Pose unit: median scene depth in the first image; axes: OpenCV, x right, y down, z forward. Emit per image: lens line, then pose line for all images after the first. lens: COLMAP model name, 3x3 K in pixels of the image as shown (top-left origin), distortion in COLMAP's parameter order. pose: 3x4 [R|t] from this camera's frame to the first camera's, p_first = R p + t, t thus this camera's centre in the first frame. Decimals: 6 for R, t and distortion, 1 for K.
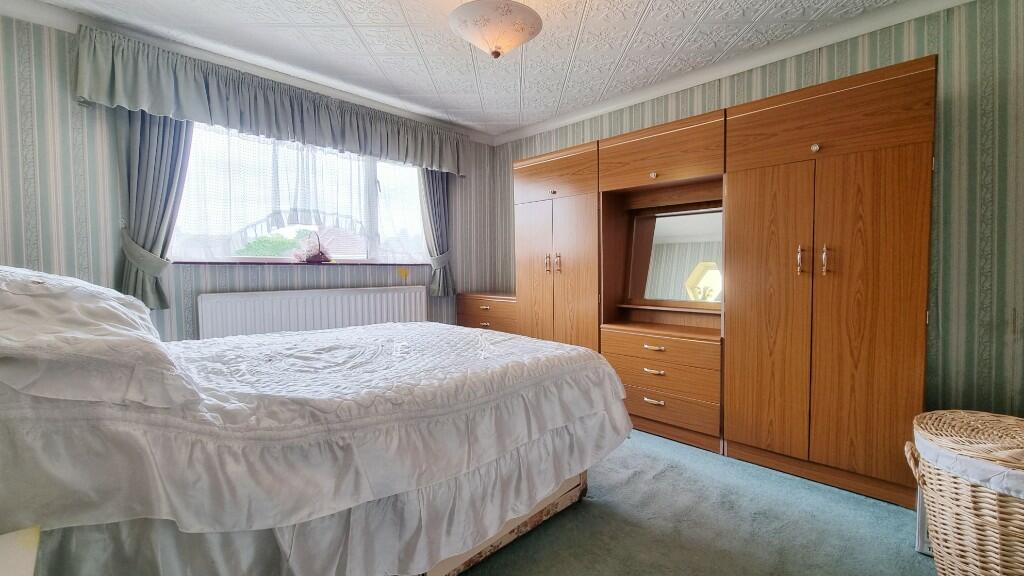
lens RADIAL K [[433.7, 0, 513.5], [0, 433.7, 289.0], [0, 0, 1]] dist [-0.000563, -0.000368]
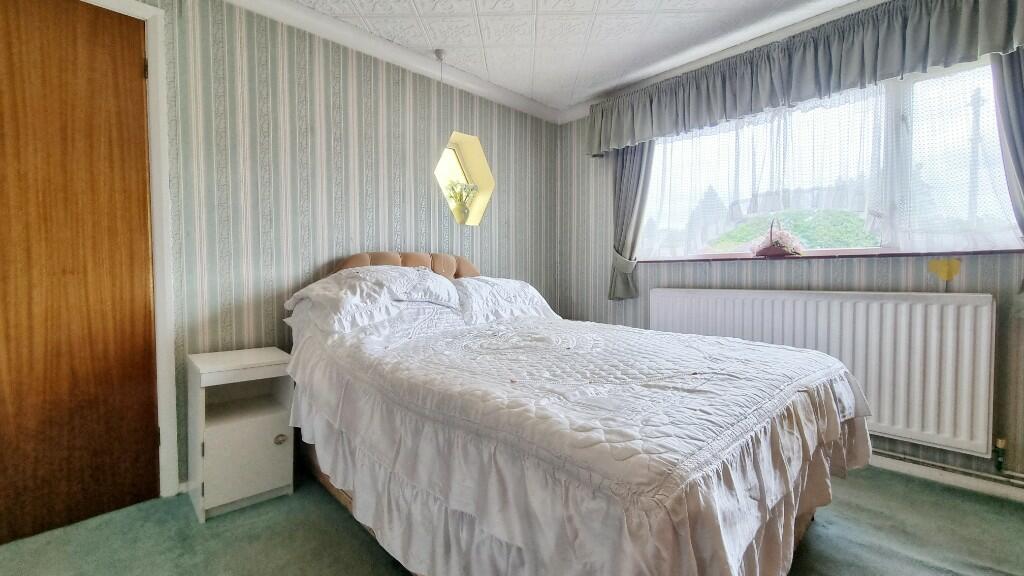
lens RADIAL K [[433.7, 0, 513.5], [0, 433.7, 289.0], [0, 0, 1]] dist [-0.000563, -0.000368]
pose [[-0.028157, 0.046020, -0.998544, 0.365772], [-0.029702, 0.998460, 0.046854, -0.024662], [0.999162, 0.030978, -0.026747, 0.555614]]
